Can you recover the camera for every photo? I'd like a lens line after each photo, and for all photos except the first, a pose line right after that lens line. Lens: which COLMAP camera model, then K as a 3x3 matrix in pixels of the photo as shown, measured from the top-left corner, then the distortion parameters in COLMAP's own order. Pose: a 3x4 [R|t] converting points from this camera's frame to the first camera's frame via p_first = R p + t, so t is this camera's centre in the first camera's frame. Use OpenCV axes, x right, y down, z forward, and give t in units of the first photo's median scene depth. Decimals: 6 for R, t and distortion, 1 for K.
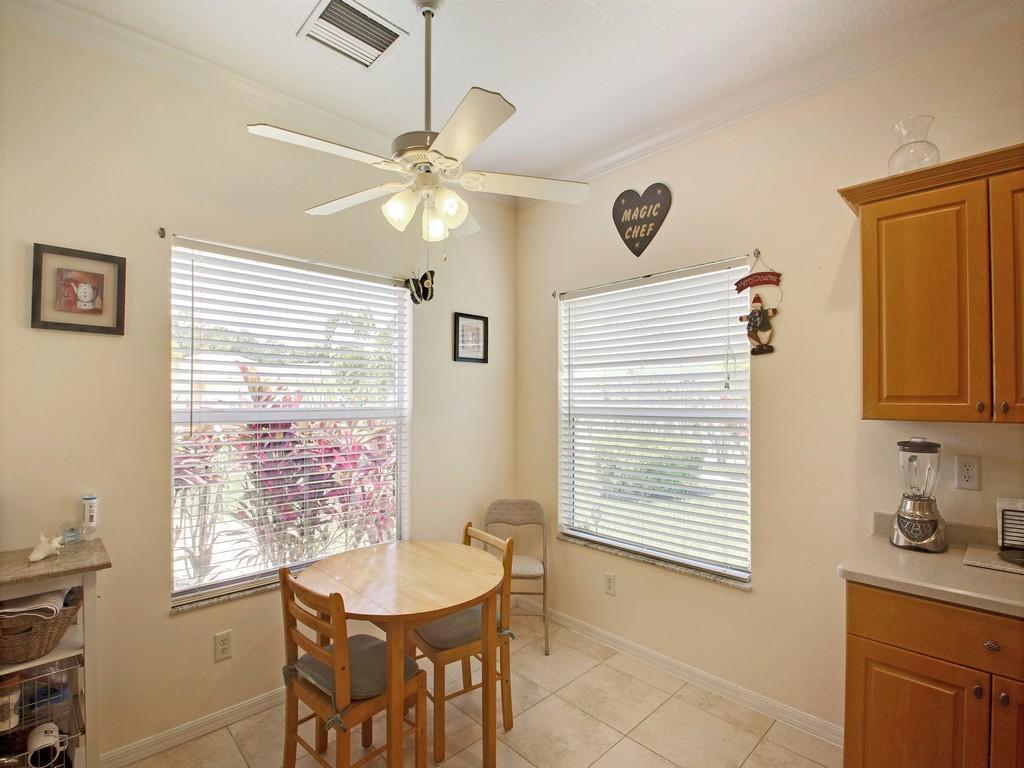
lens RADIAL K [[482.7, 0, 502.7], [0, 482.7, 394.3], [0, 0, 1]] dist [0.002706, -0.010428]
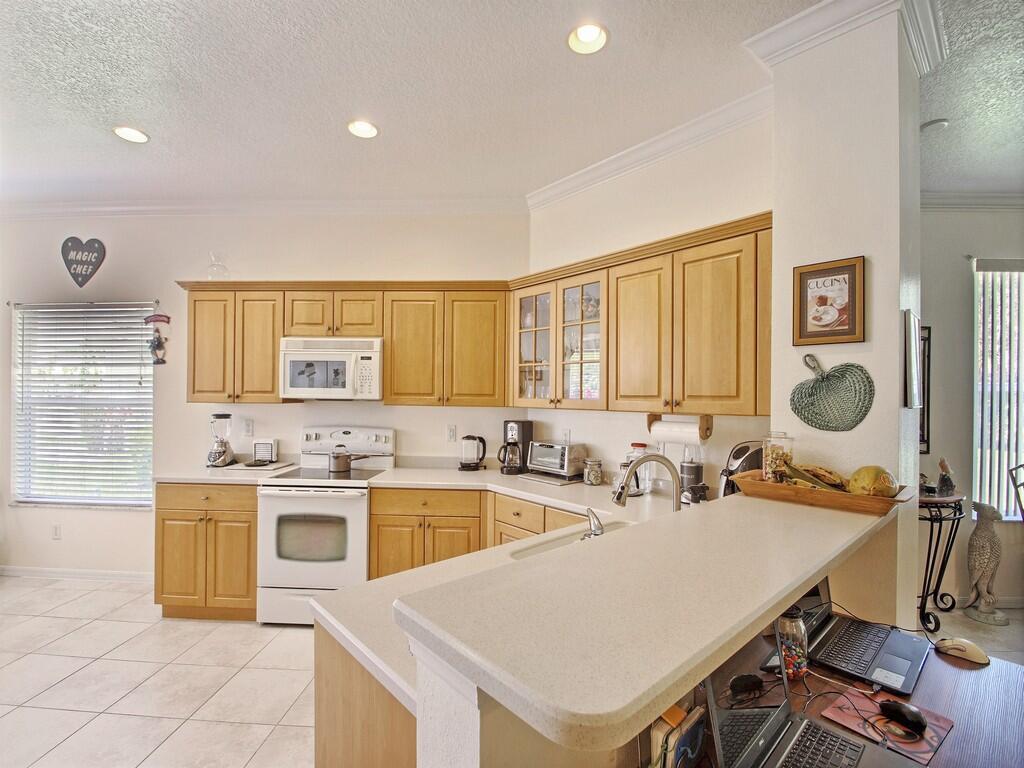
lens RADIAL K [[482.7, 0, 502.7], [0, 482.7, 394.3], [0, 0, 1]] dist [0.002706, -0.010428]
pose [[0.733982, 0.006829, 0.679135, 0.281301], [-0.013707, 0.999895, 0.004760, -0.005637], [-0.679031, -0.012802, 0.733998, -0.980666]]
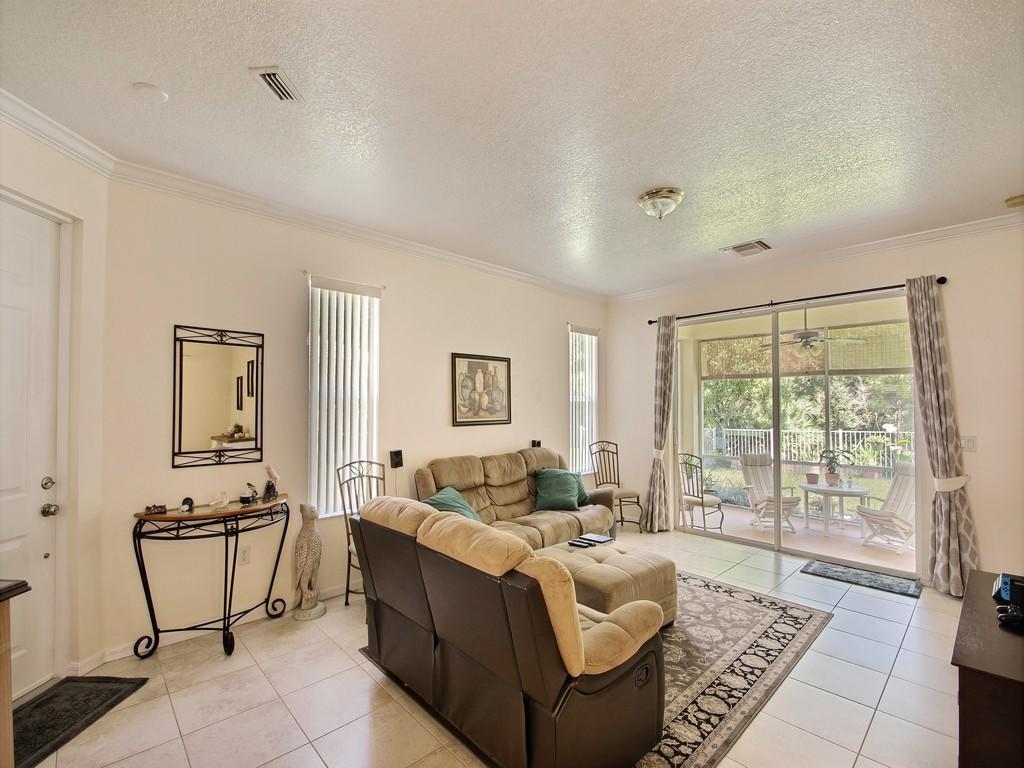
lens RADIAL K [[456.7, 0, 509.5], [0, 456.7, 395.2], [0, 0, 1]] dist [0.002653, -0.009920]
pose [[0.003007, 0.021468, 0.999765, 0.848648], [-0.004783, 0.999758, -0.021454, -0.009049], [-0.999984, -0.004717, 0.003109, -1.540022]]
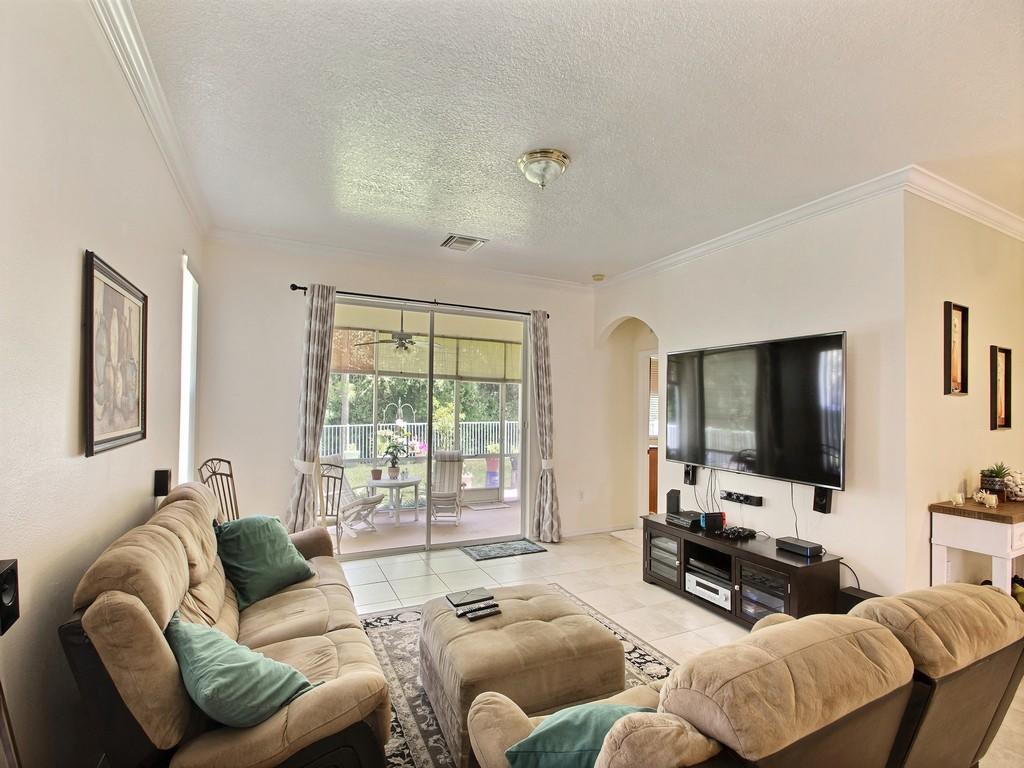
lens RADIAL K [[467.0, 0, 507.4], [0, 467.0, 398.3], [0, 0, 1]] dist [-0.014559, -0.000947]
pose [[-0.952143, -0.011866, 0.305422, 1.923659], [-0.019401, 0.999577, -0.021648, -0.002713], [-0.305036, -0.026537, -0.951971, -0.851743]]
